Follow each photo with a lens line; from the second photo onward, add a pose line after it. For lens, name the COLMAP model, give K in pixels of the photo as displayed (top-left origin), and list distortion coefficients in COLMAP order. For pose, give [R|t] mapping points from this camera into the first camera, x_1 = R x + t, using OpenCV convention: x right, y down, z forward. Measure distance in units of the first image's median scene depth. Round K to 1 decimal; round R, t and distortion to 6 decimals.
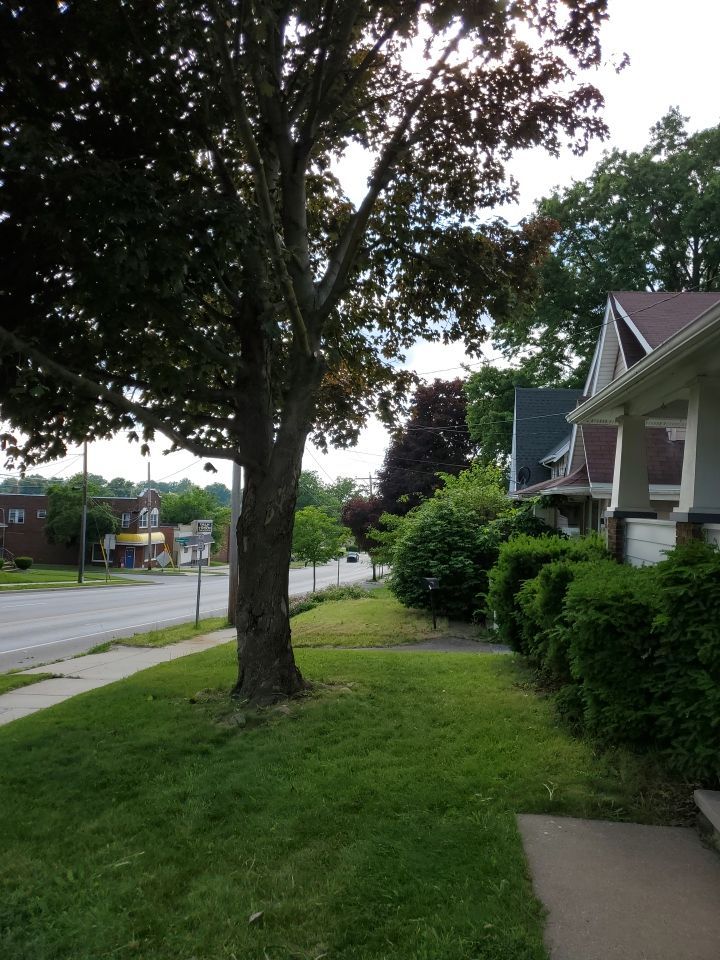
lens RADIAL K [[726.3, 0, 360.0], [0, 726.3, 480.0], [0, 0, 1]] dist [0.050868, 0.001098]
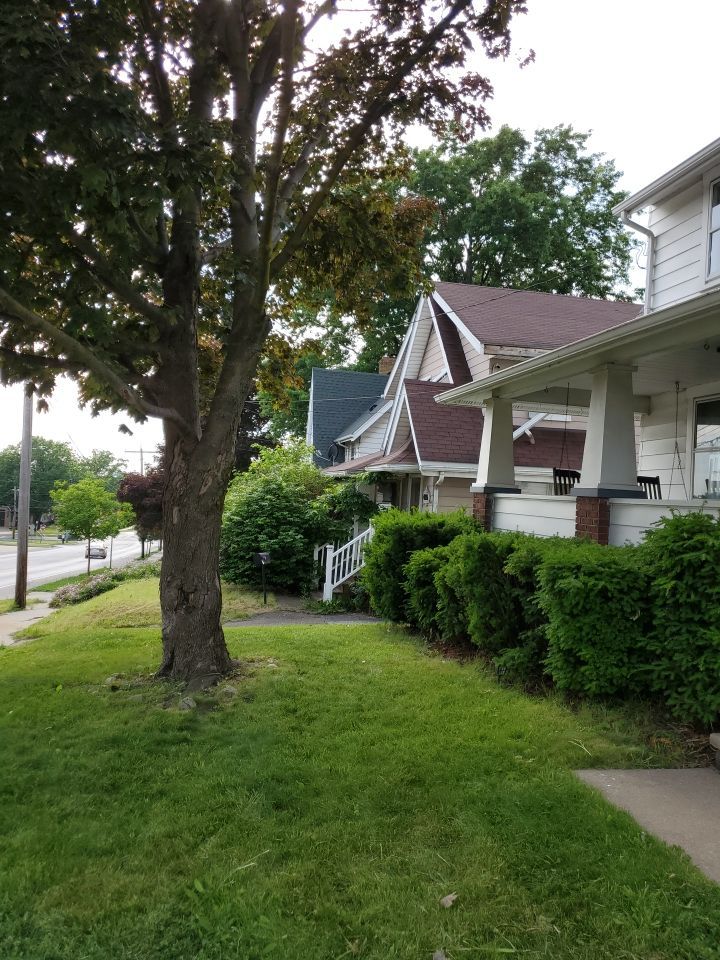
lens RADIAL K [[723.6, 0, 360.0], [0, 723.6, 480.0], [0, 0, 1]] dist [0.118103, -0.140307]
pose [[0.959089, 0.017751, 0.282548, -0.127241], [-0.027016, 0.999216, 0.028929, 0.007068], [-0.281813, -0.035379, 0.958817, 0.033725]]
